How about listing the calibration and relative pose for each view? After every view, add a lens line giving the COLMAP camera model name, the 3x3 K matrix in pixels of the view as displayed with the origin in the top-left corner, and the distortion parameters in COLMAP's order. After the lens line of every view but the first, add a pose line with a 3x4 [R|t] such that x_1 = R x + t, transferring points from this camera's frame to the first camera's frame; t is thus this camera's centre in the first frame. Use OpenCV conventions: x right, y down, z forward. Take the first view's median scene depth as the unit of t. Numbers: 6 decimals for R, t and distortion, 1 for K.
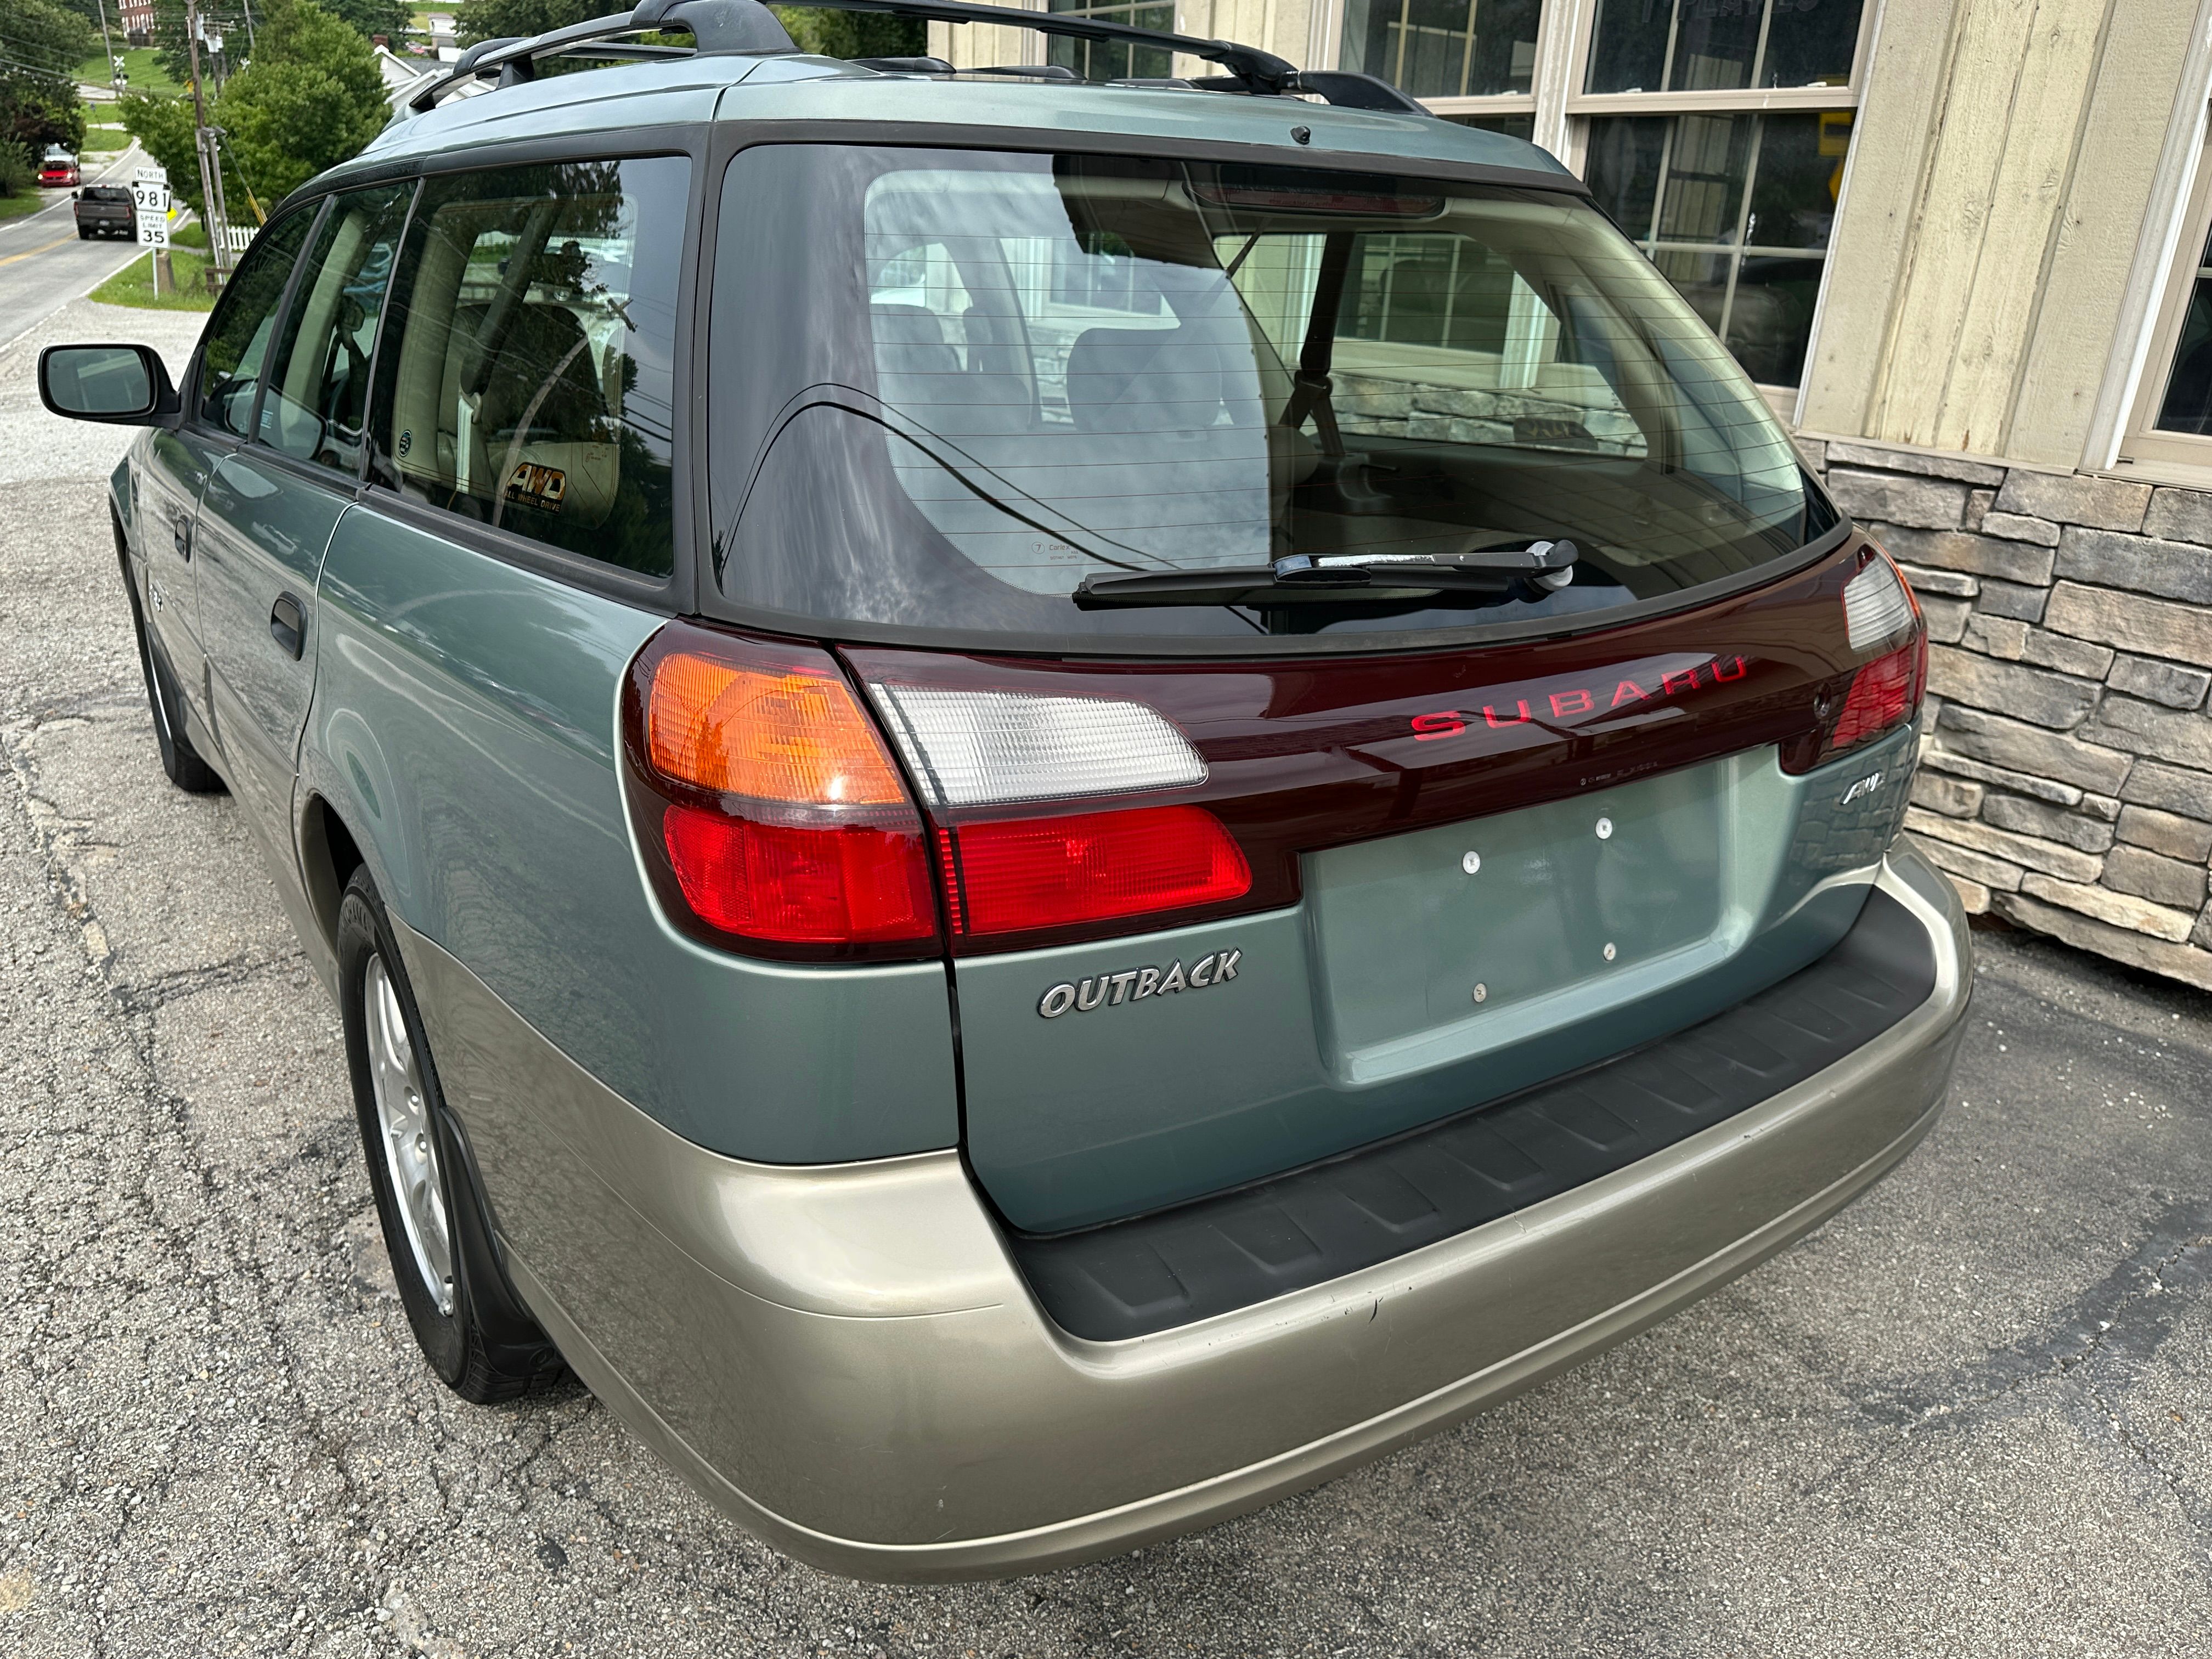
lens RADIAL K [[1608.7, 0, 1106.0], [0, 1608.7, 829.5], [0, 0, 1]] dist [0.004413, -0.011265]
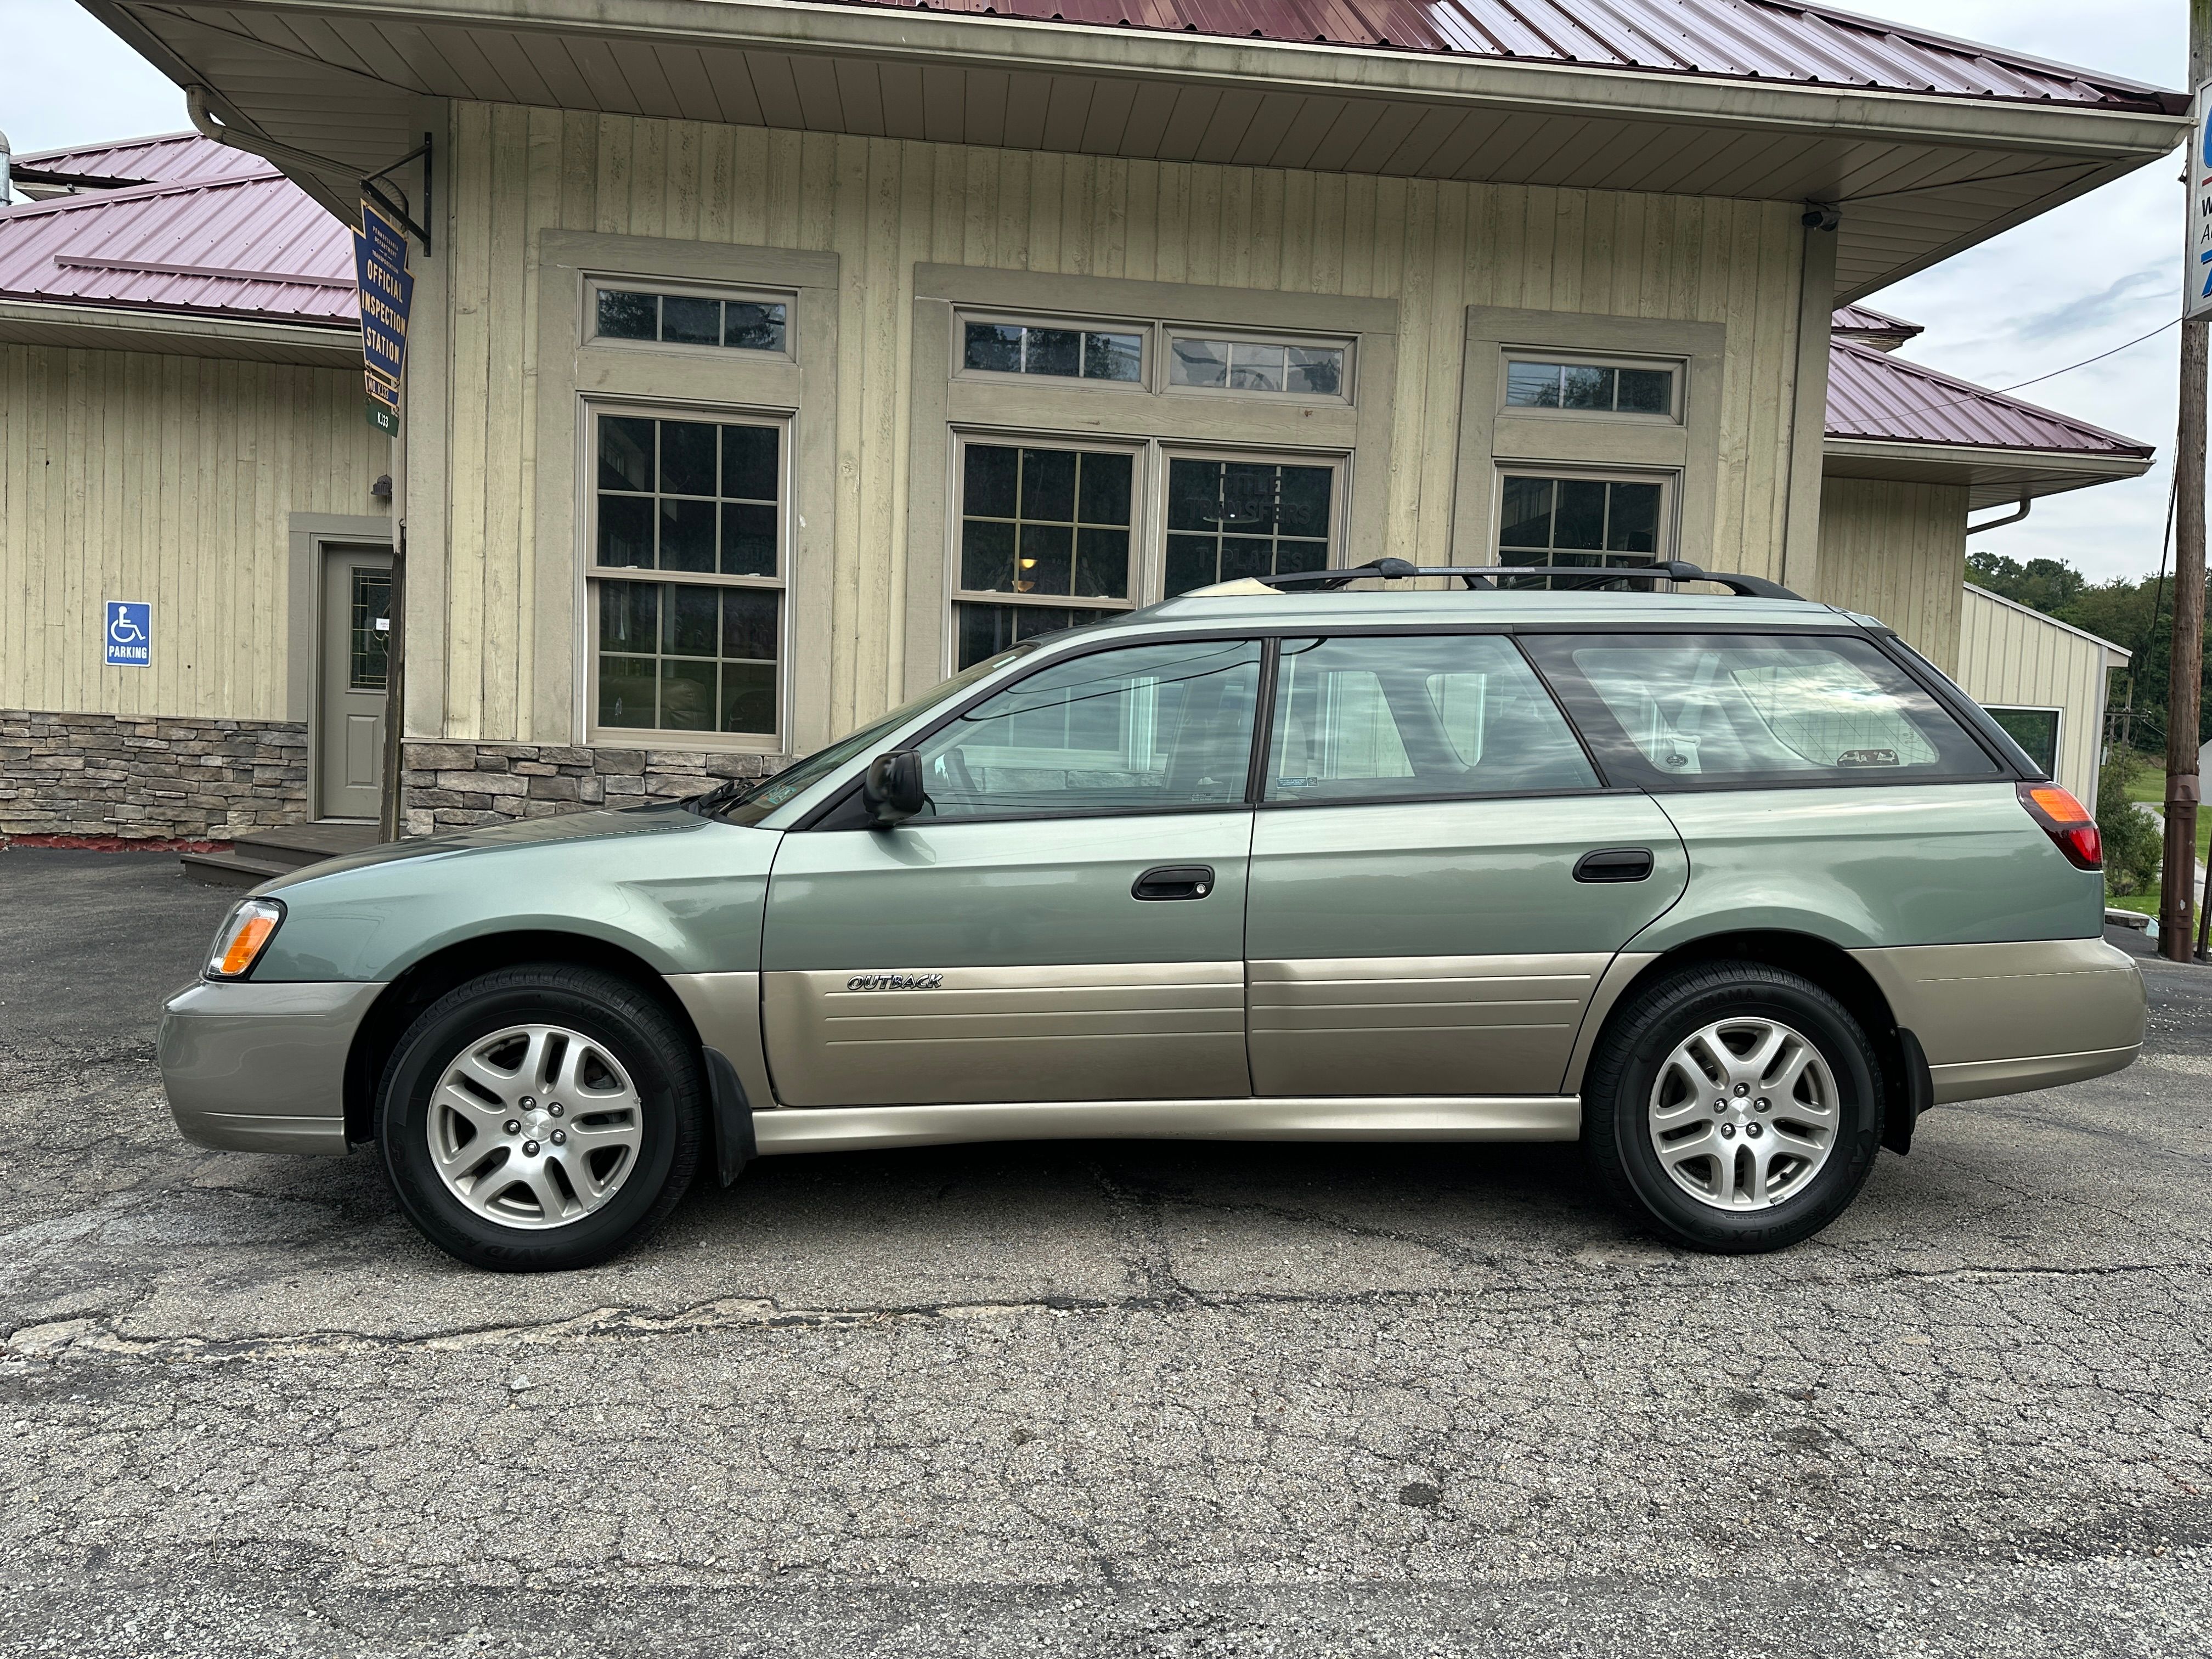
lens RADIAL K [[1543.8, 0, 1106.0], [0, 1543.8, 870.8], [0, 0, 1]] dist [0.124145, -0.203196]
pose [[0.500060, -0.092401, 0.861047, -1.500895], [0.295039, 0.952985, -0.069079, -0.112528], [-0.814182, 0.288586, 0.503812, 0.387565]]
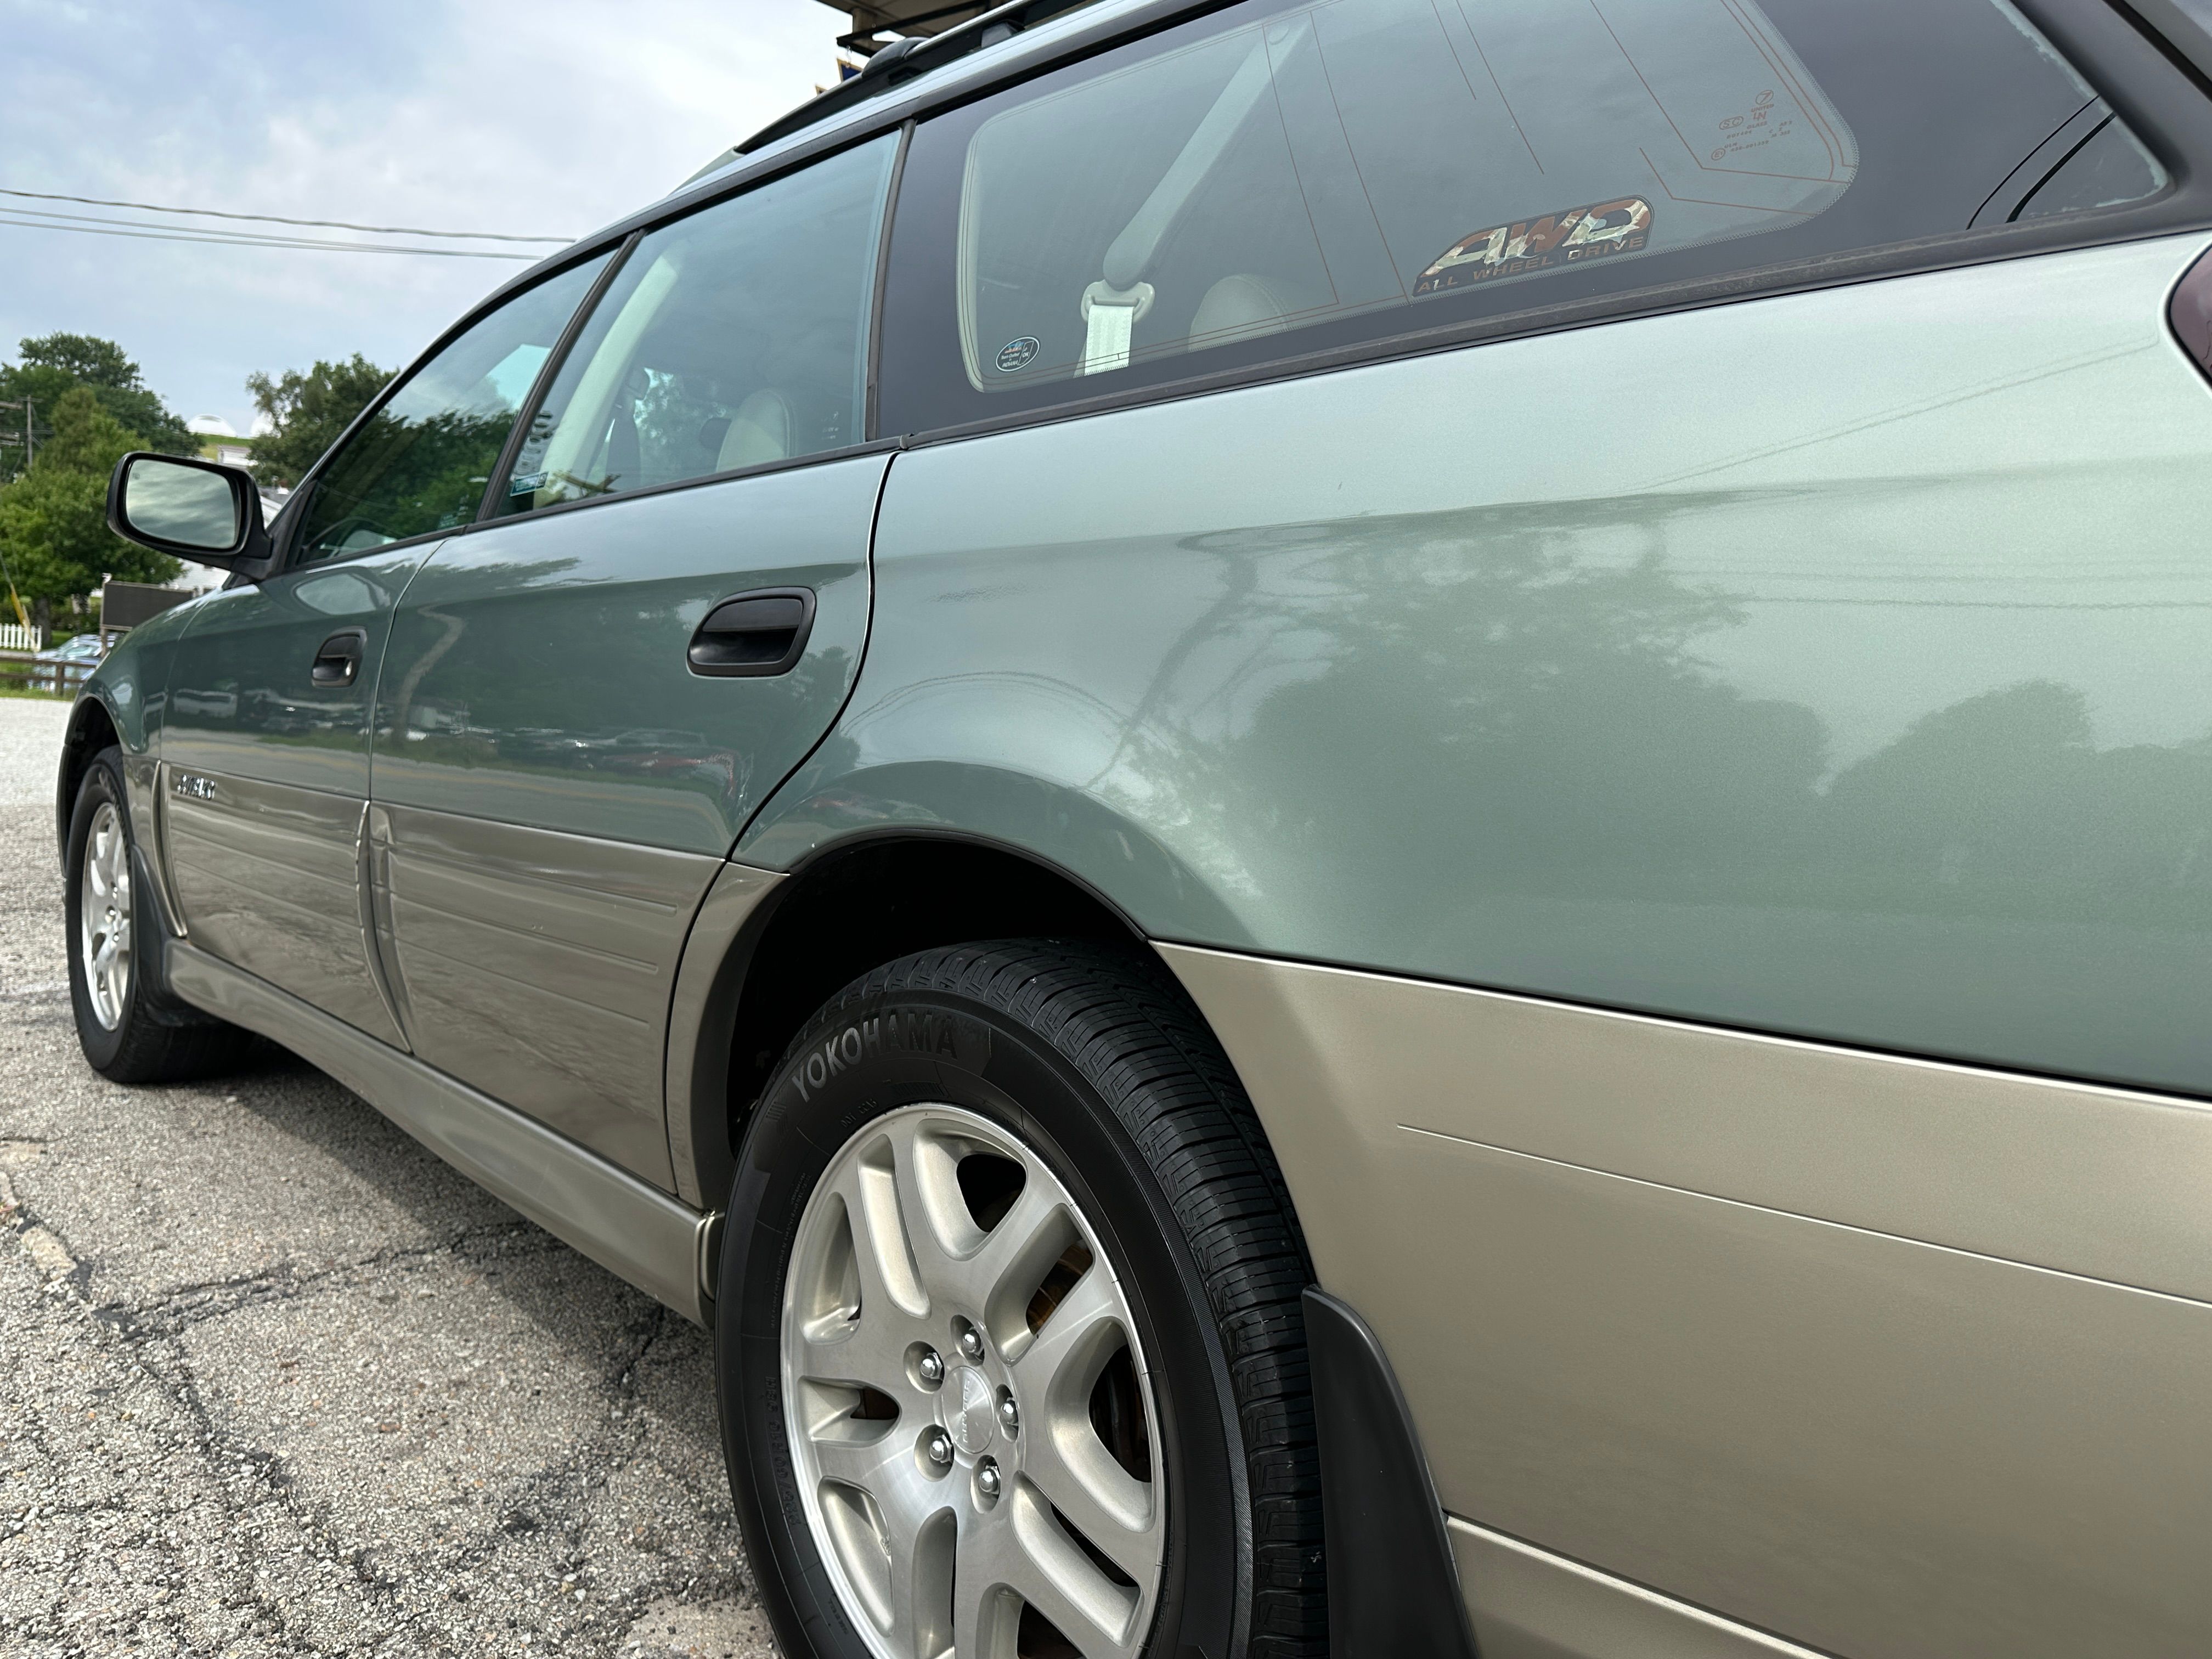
lens RADIAL K [[1608.7, 0, 1106.0], [0, 1608.7, 829.5], [0, 0, 1]] dist [0.004413, -0.011265]
pose [[0.989044, 0.025152, 0.145462, -0.297667], [0.013647, 0.965579, -0.259751, 0.084999], [-0.146988, 0.258891, 0.954657, 0.233939]]
